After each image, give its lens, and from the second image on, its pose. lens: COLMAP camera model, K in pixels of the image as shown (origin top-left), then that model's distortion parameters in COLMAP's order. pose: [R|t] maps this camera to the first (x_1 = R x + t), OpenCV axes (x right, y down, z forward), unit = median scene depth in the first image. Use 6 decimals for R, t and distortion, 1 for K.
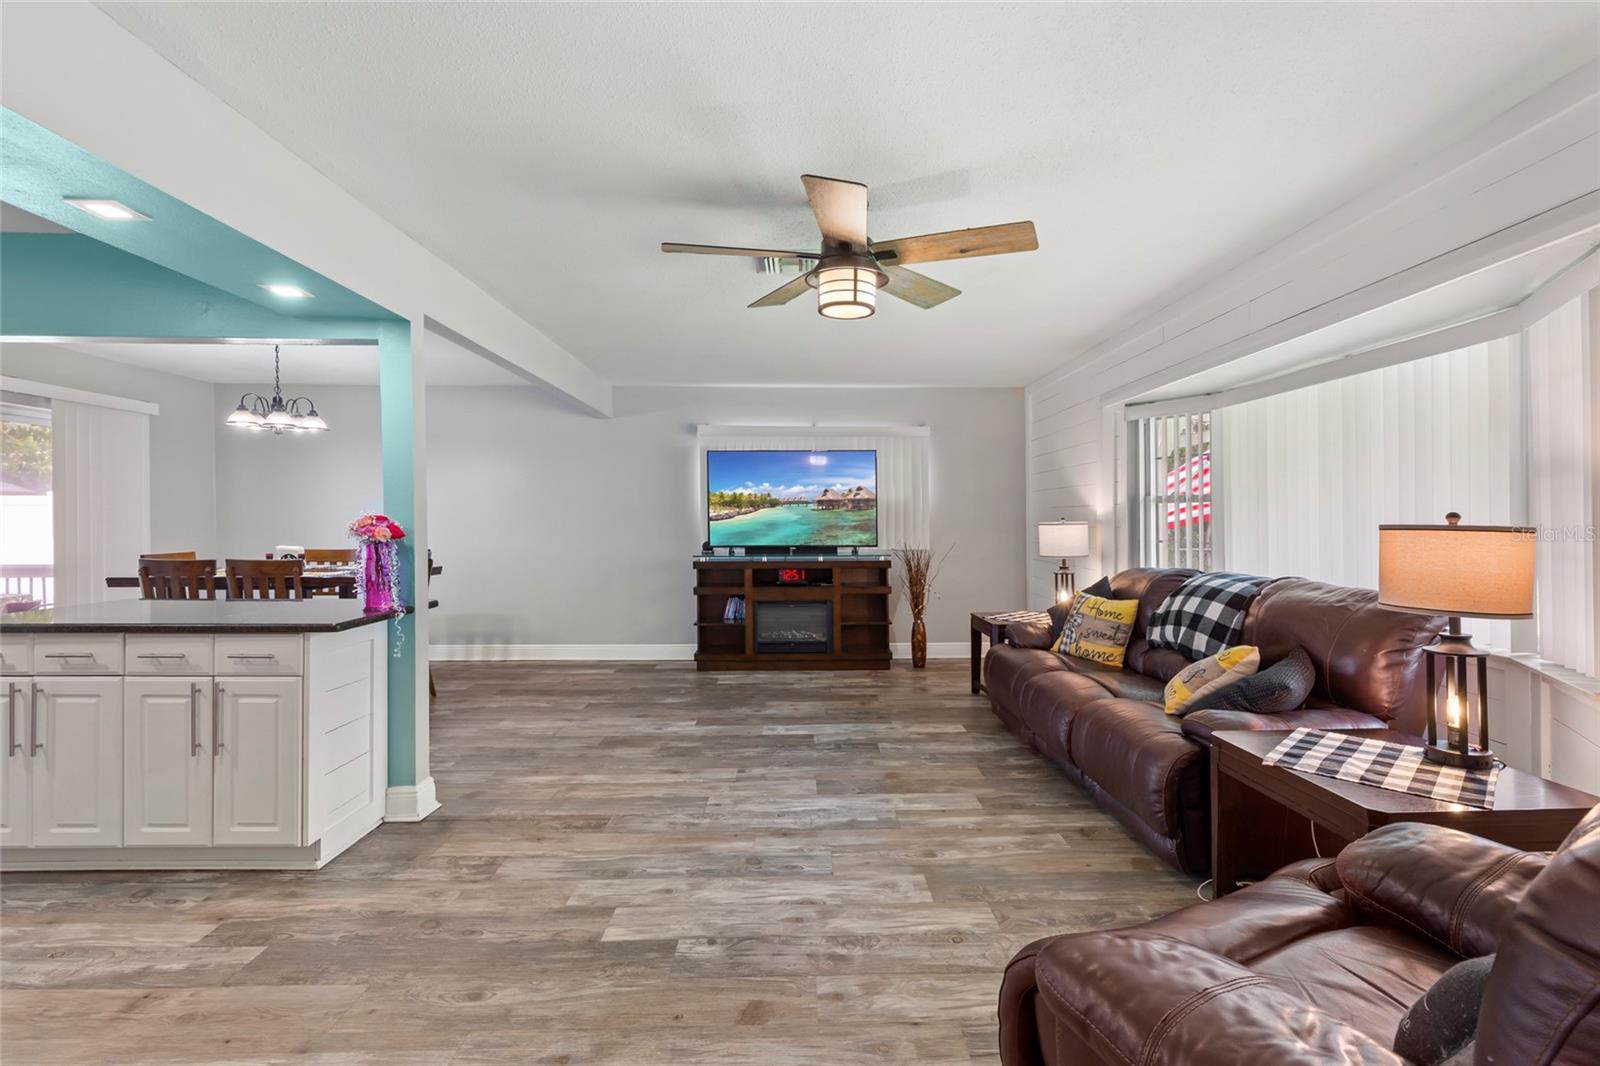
lens RADIAL K [[734.7, 0, 804.4], [0, 734.7, 516.1], [0, 0, 1]] dist [-0.002168, -0.001085]
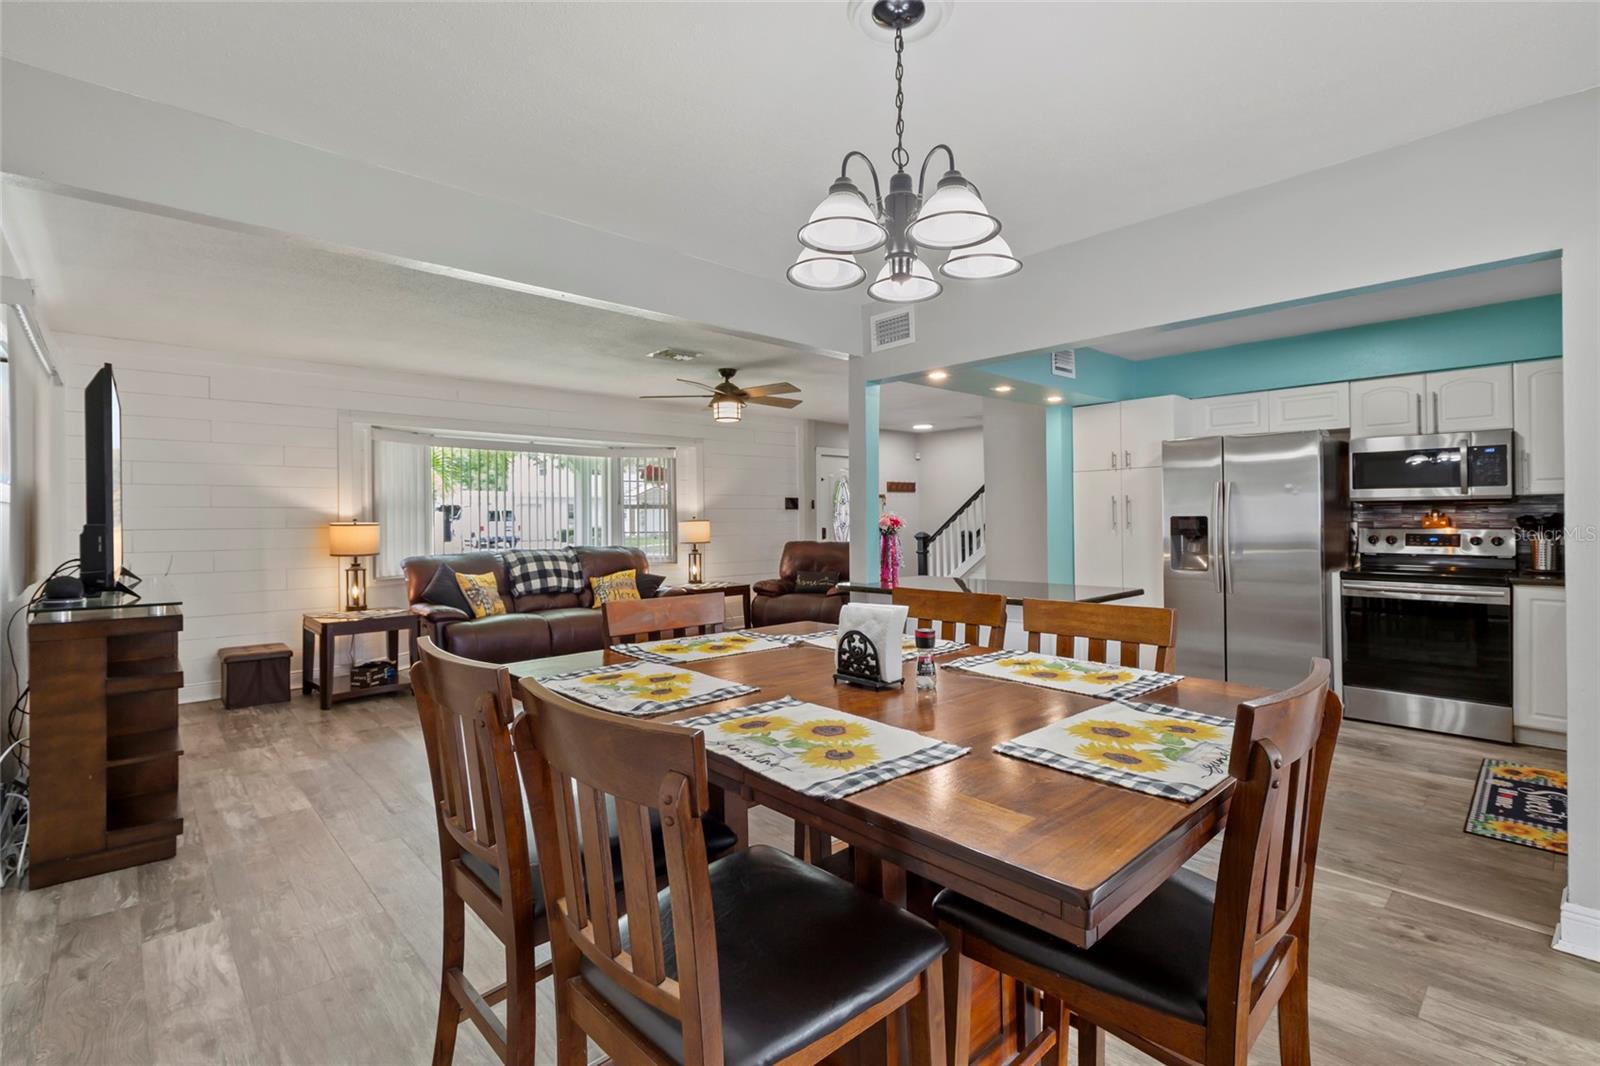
lens RADIAL K [[734.7, 0, 804.4], [0, 734.7, 516.1], [0, 0, 1]] dist [-0.002168, -0.001085]
pose [[-0.666062, 0.005840, 0.745873, -1.574016], [0.003797, 0.999983, -0.004439, 0.006641], [-0.745887, -0.000124, -0.666073, 2.137801]]
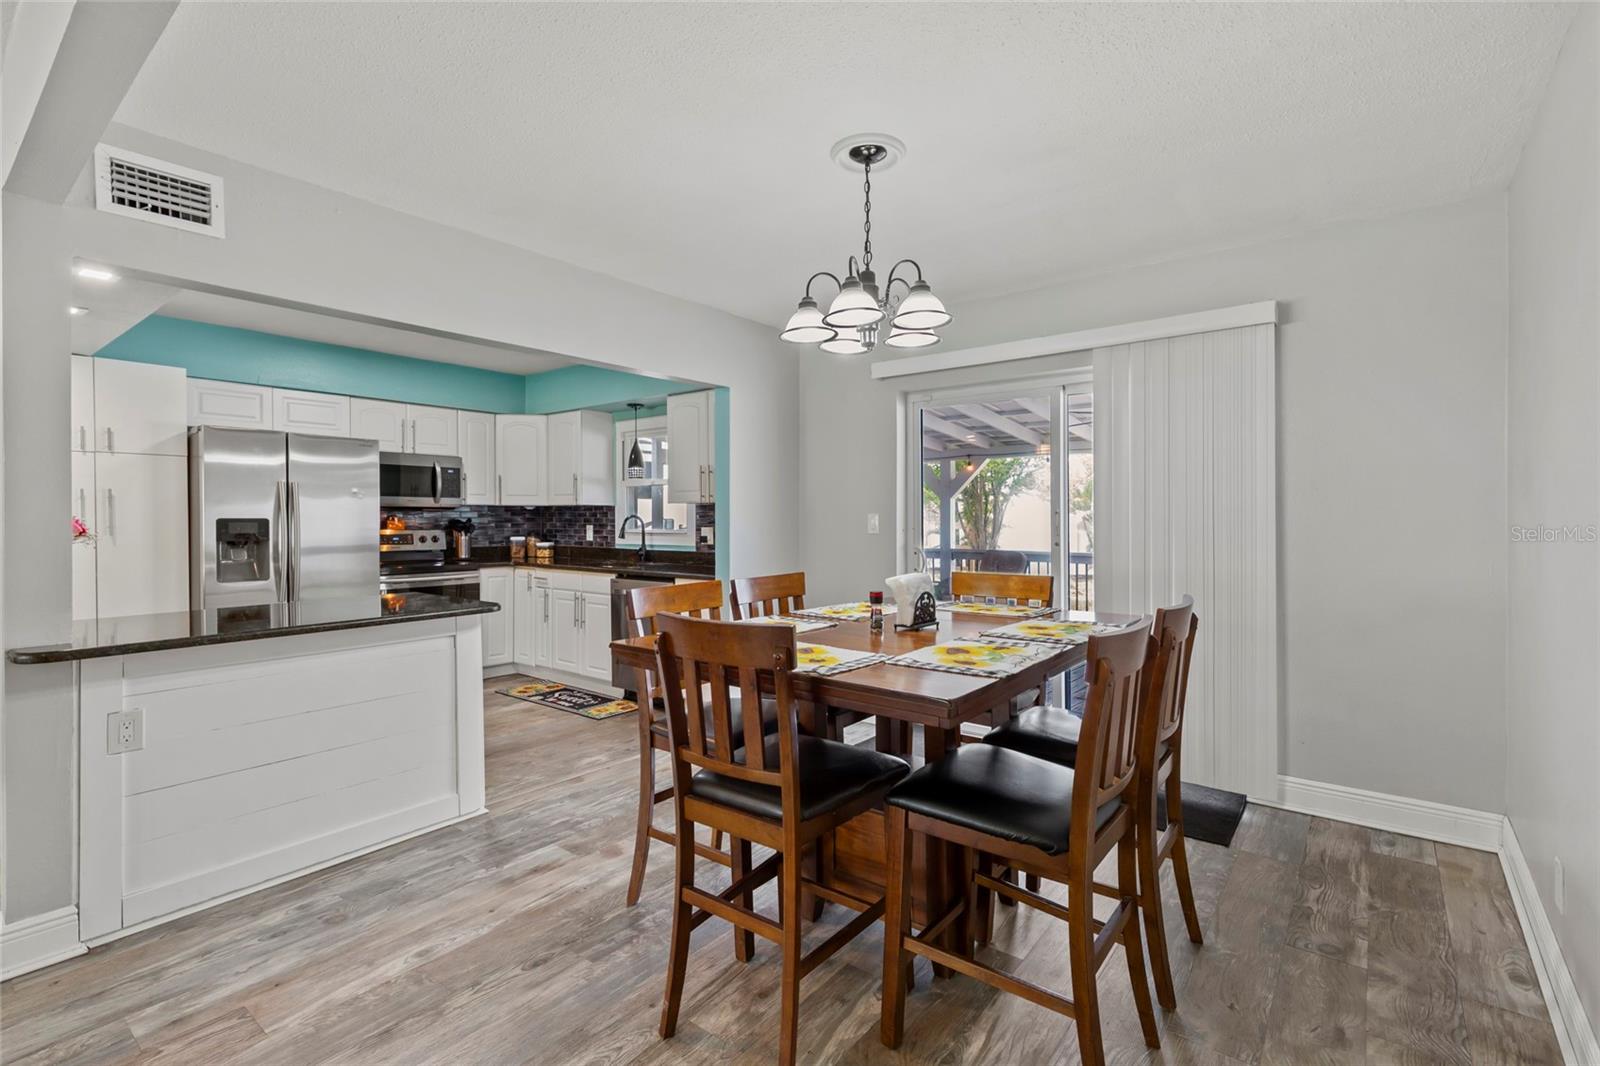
lens RADIAL K [[734.7, 0, 804.4], [0, 734.7, 516.1], [0, 0, 1]] dist [-0.002168, -0.001085]
pose [[-0.633843, -0.002717, -0.773457, -0.498619], [0.005162, 0.999957, -0.007743, 0.014580], [0.773444, -0.008900, -0.633802, 2.143873]]
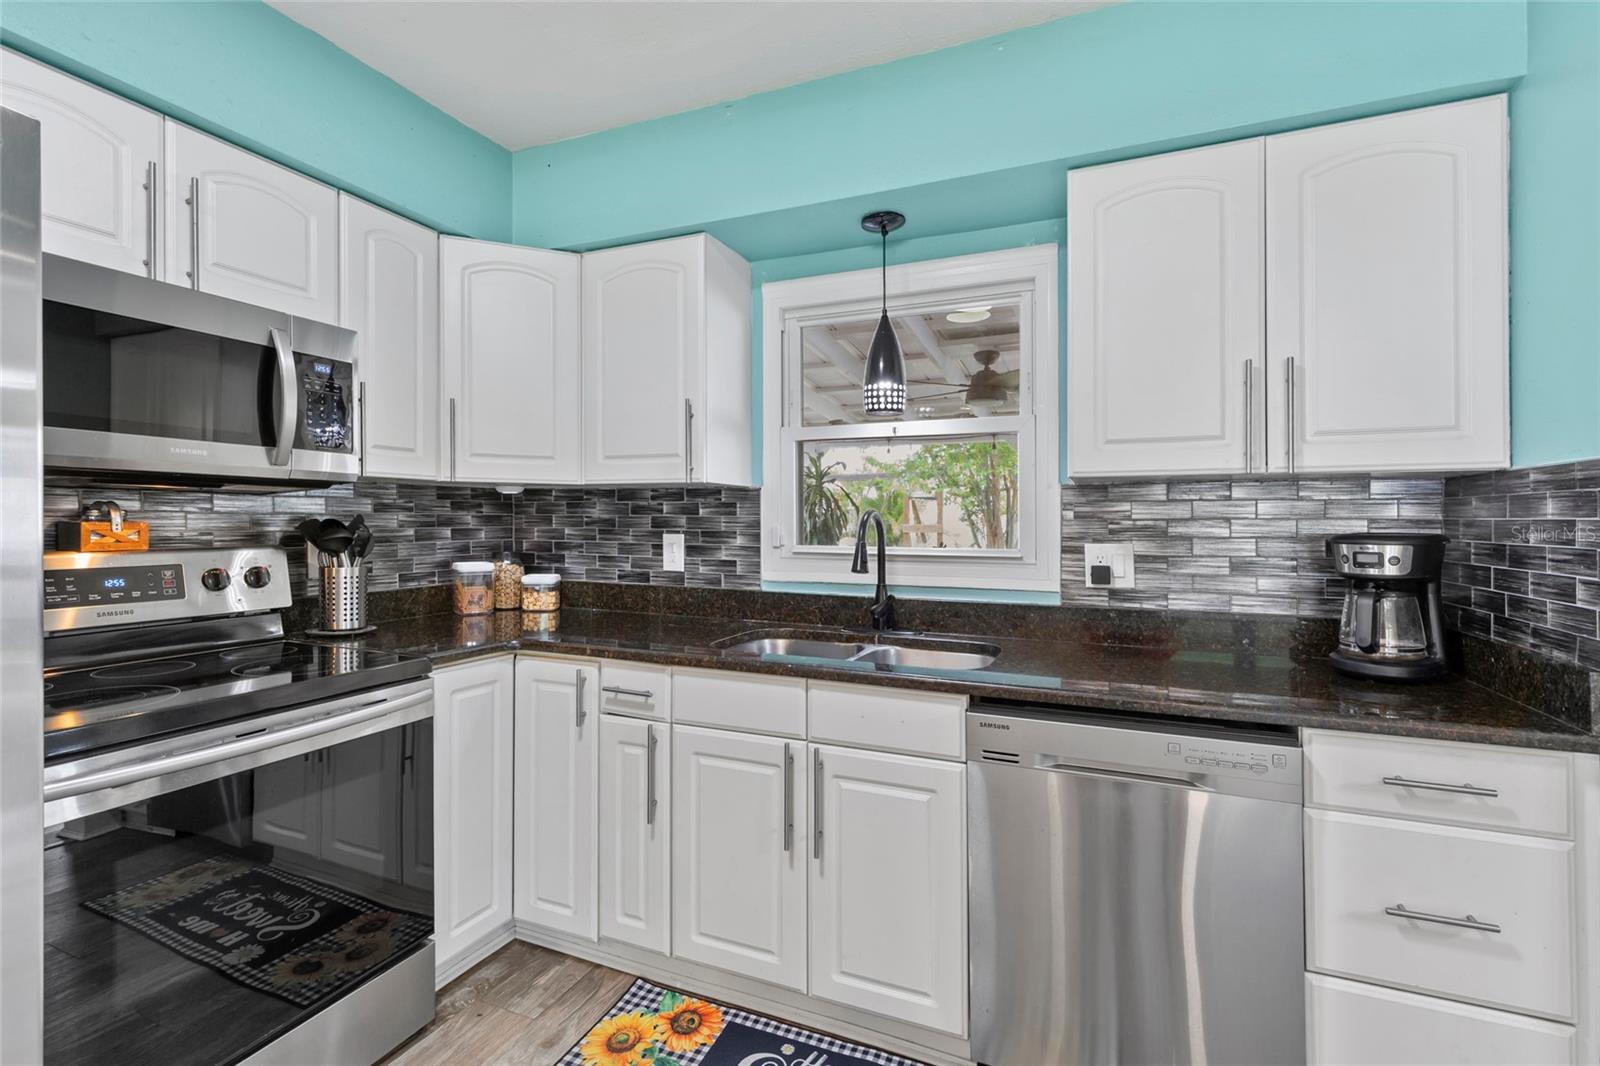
lens RADIAL K [[747.5, 0, 802.1], [0, 747.5, 517.3], [0, 0, 1]] dist [-0.001396, 0.014502]
pose [[-0.403485, -0.005235, -0.914971, -0.986564], [-0.000021, 0.999984, -0.005712, 0.006509], [0.914986, -0.002285, -0.403478, 0.825526]]
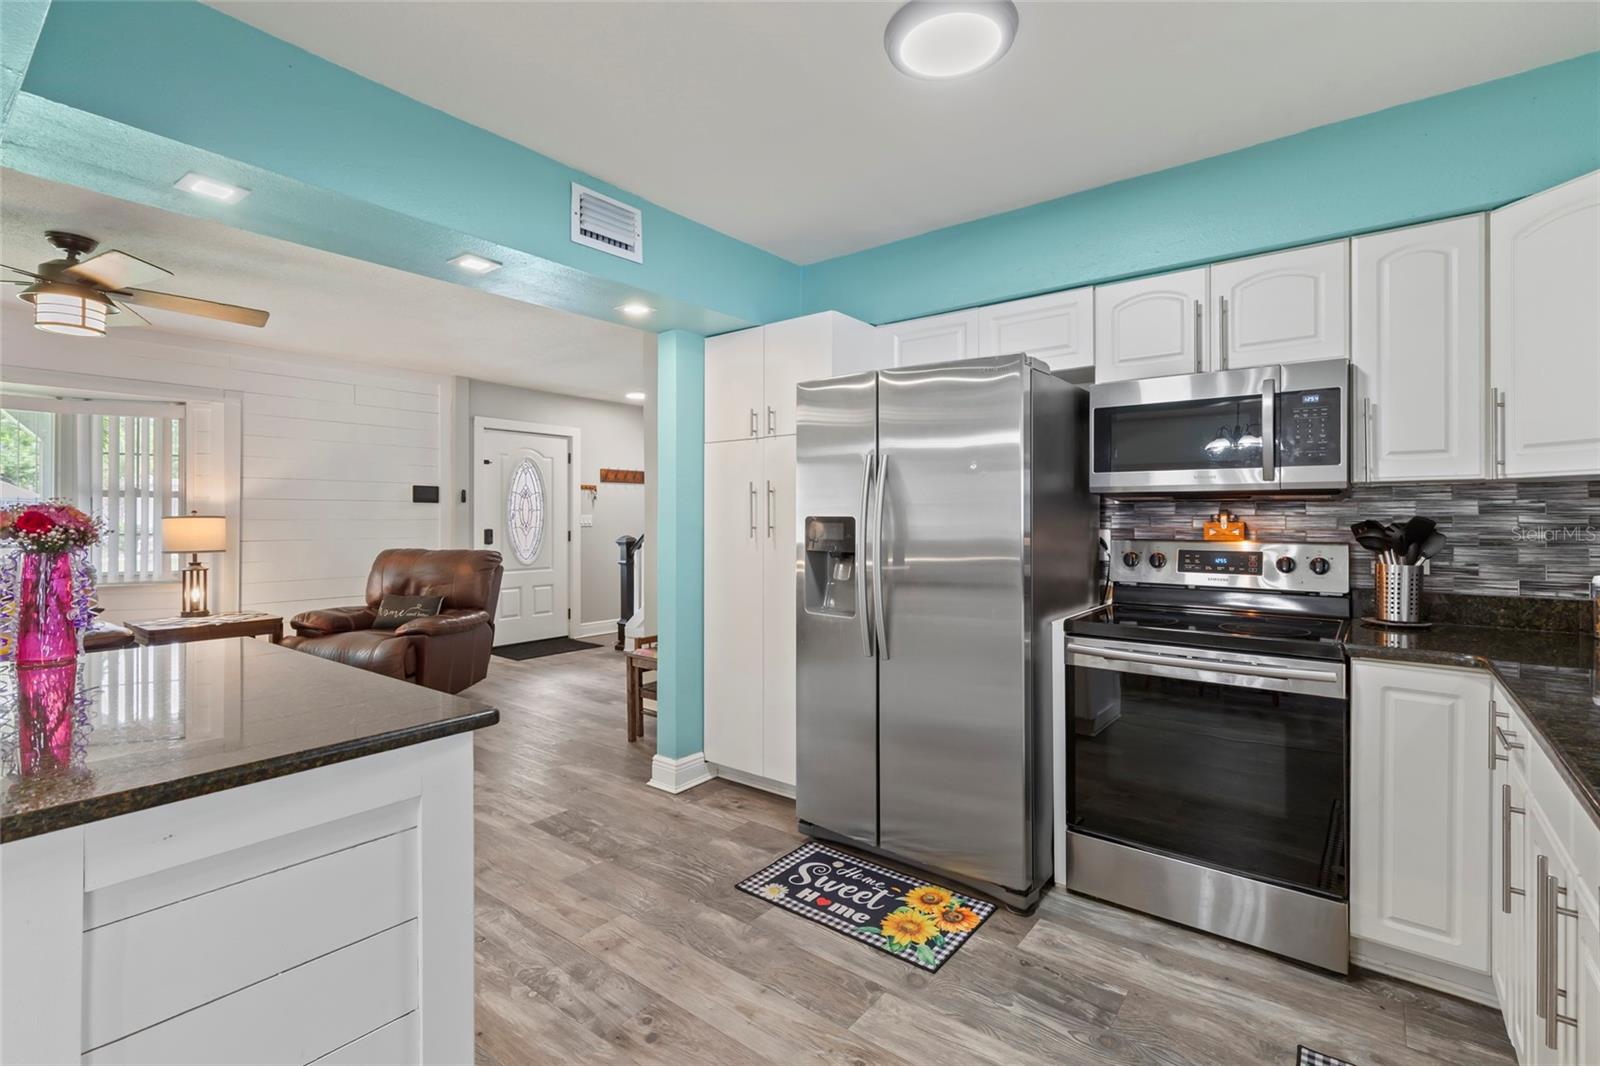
lens RADIAL K [[734.7, 0, 804.4], [0, 734.7, 516.1], [0, 0, 1]] dist [-0.002168, -0.001085]
pose [[-0.779495, -0.002319, 0.626404, -1.467780], [-0.006031, 0.999975, -0.003802, 0.005932], [-0.626379, -0.006742, -0.779489, 1.125174]]
